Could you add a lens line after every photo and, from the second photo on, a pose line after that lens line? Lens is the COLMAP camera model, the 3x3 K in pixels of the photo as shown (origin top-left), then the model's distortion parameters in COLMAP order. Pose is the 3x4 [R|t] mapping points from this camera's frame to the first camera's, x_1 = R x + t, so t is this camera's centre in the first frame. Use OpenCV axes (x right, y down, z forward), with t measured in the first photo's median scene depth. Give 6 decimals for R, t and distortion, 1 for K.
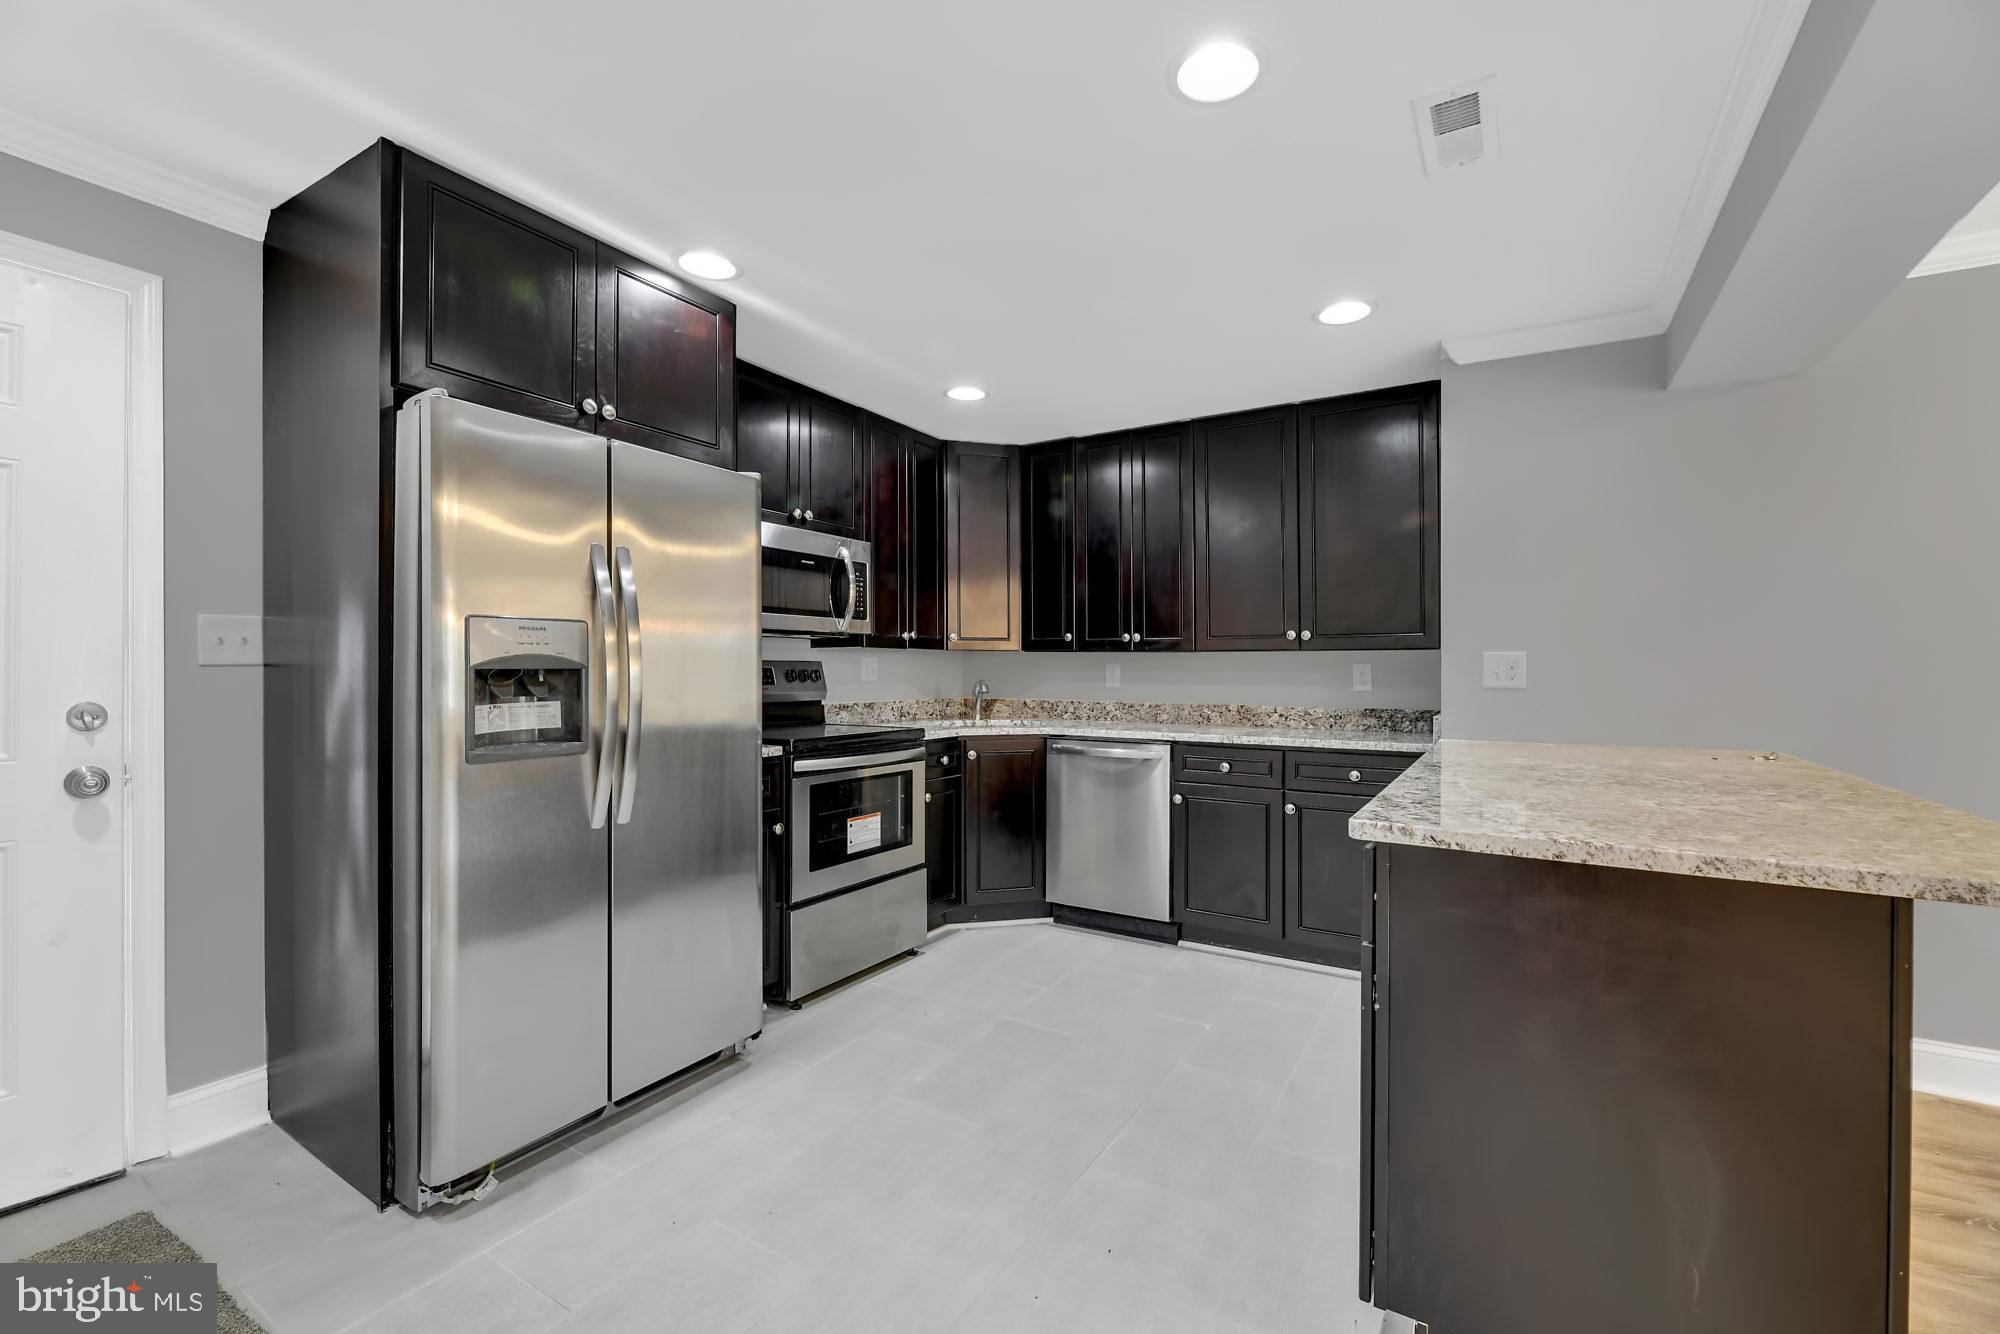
lens RADIAL K [[831.5, 0, 1001.8], [0, 831.5, 664.1], [0, 0, 1]] dist [-0.002958, -0.000576]
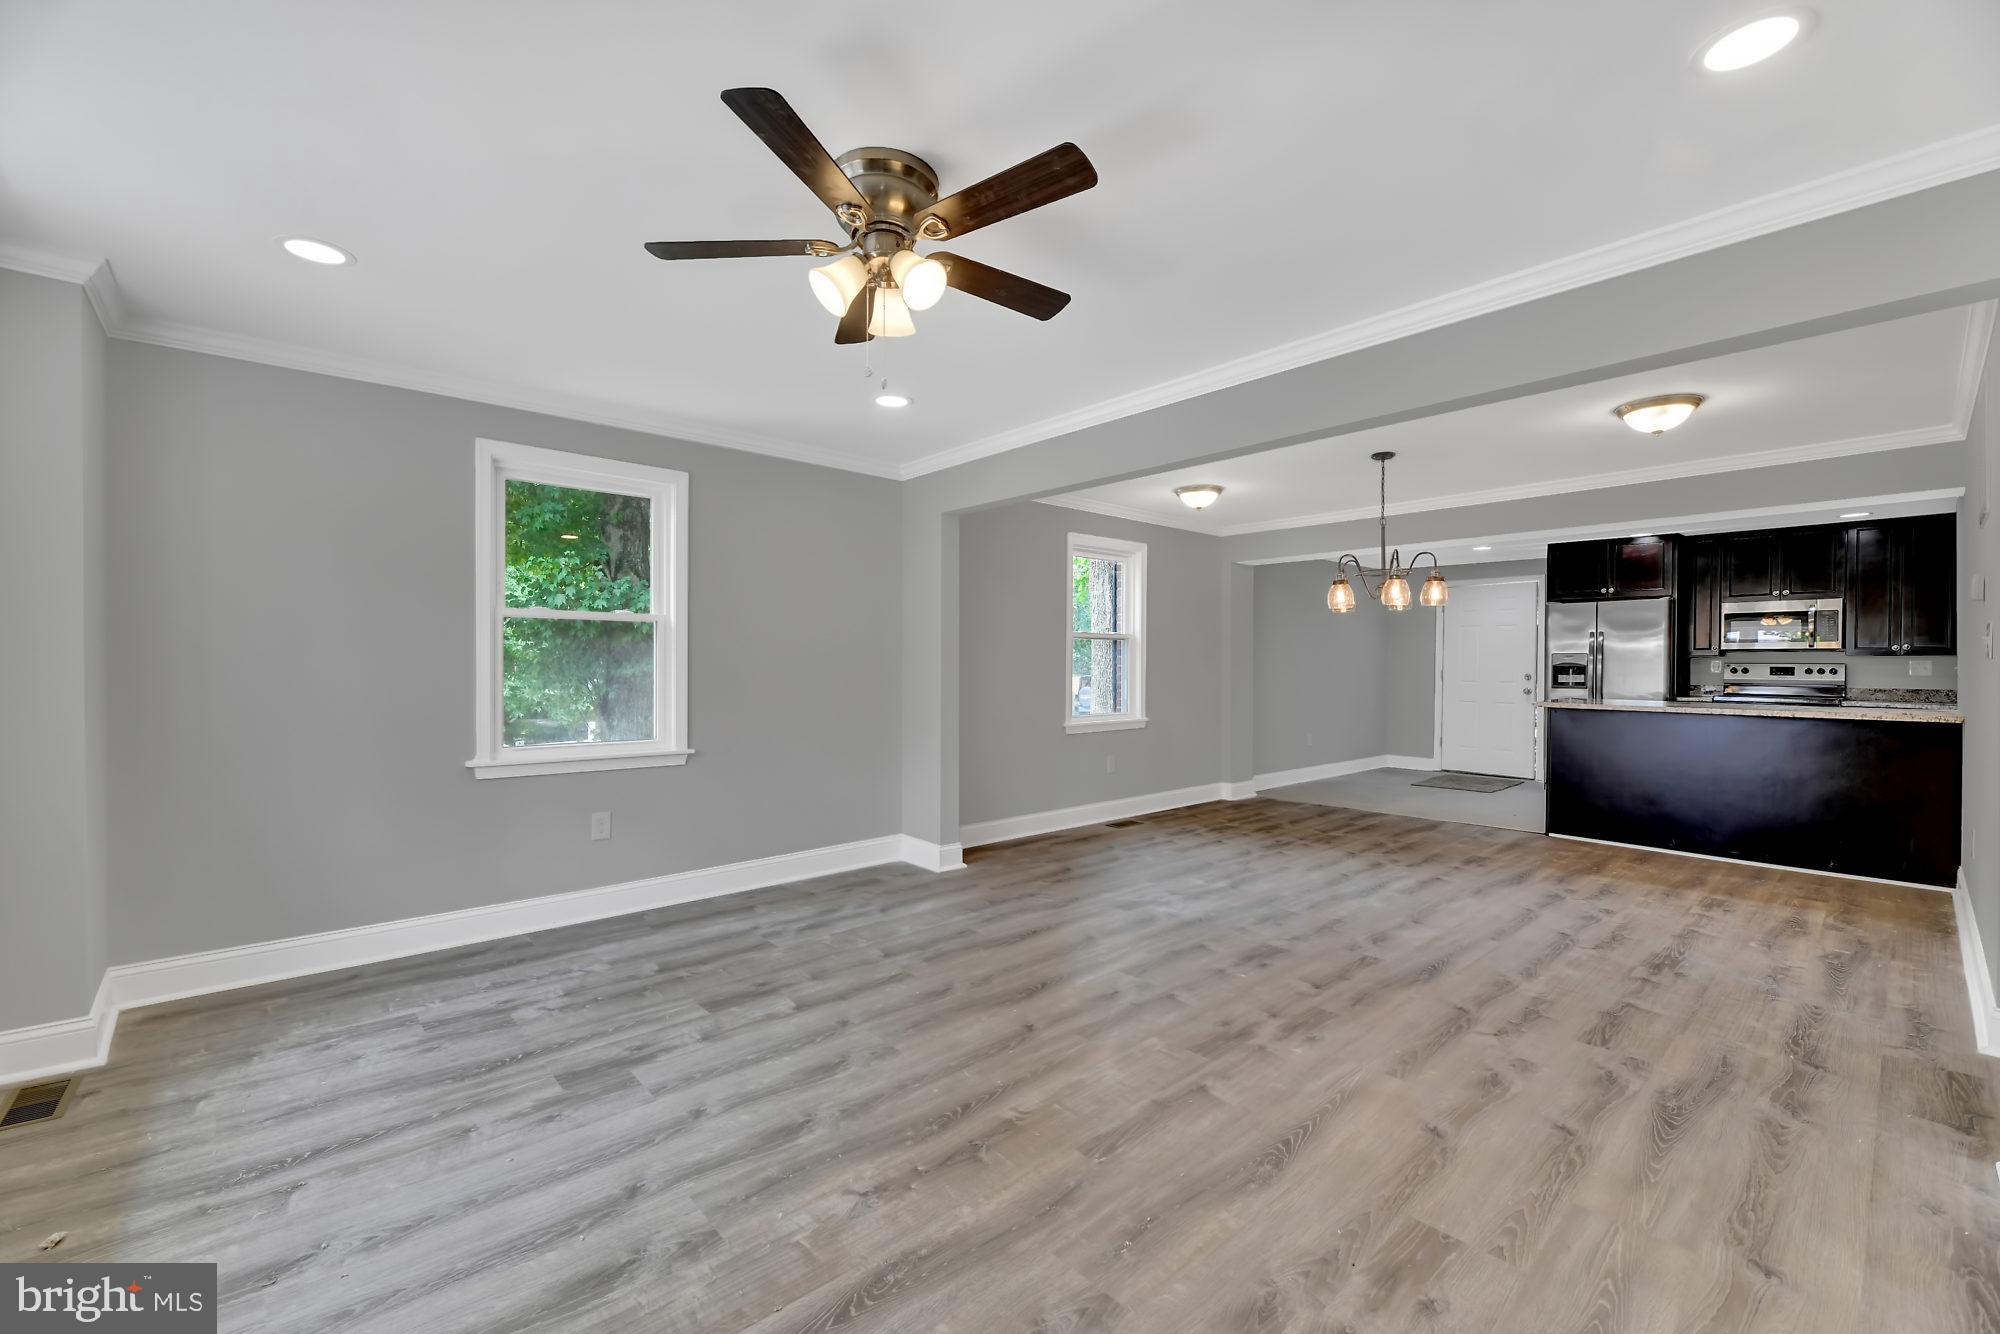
lens RADIAL K [[816.8, 0, 1000.0], [0, 816.8, 667.0], [0, 0, 1]] dist [-0.000782, -0.000318]
pose [[-0.285024, -0.002516, -0.958517, 2.214078], [-0.001134, 0.999997, -0.002288, 0.011531], [0.958520, 0.000435, -0.285026, -0.284846]]
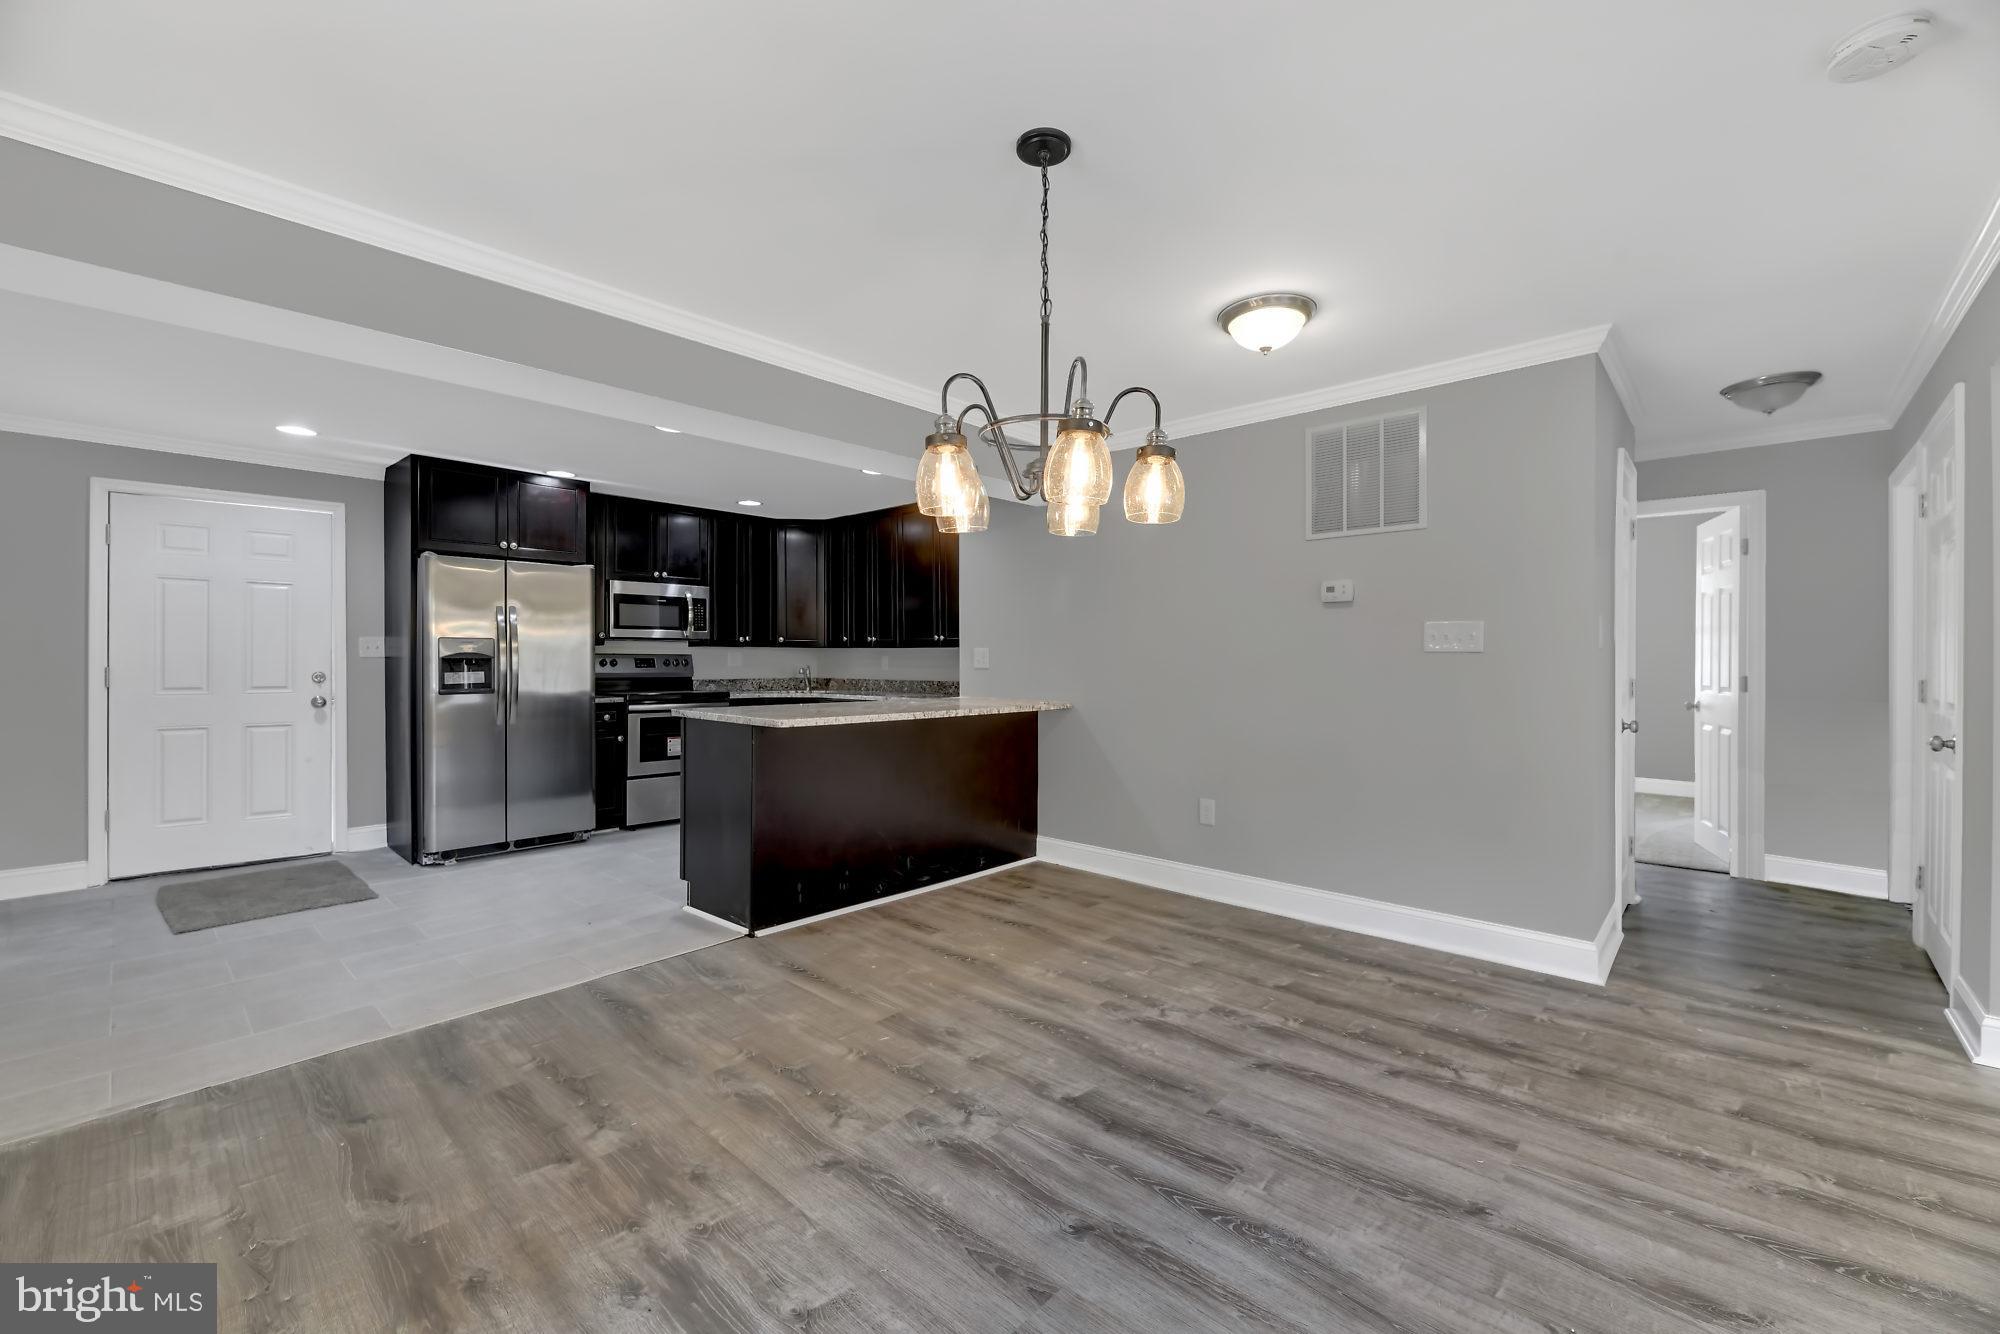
lens RADIAL K [[816.8, 0, 1001.7], [0, 816.8, 658.8], [0, 0, 1]] dist [-0.001181, -0.000568]
pose [[0.982181, -0.003609, -0.187905, 0.817188], [0.004330, 0.999985, 0.003424, 0.002712], [0.187890, -0.004176, 0.982181, -0.615421]]
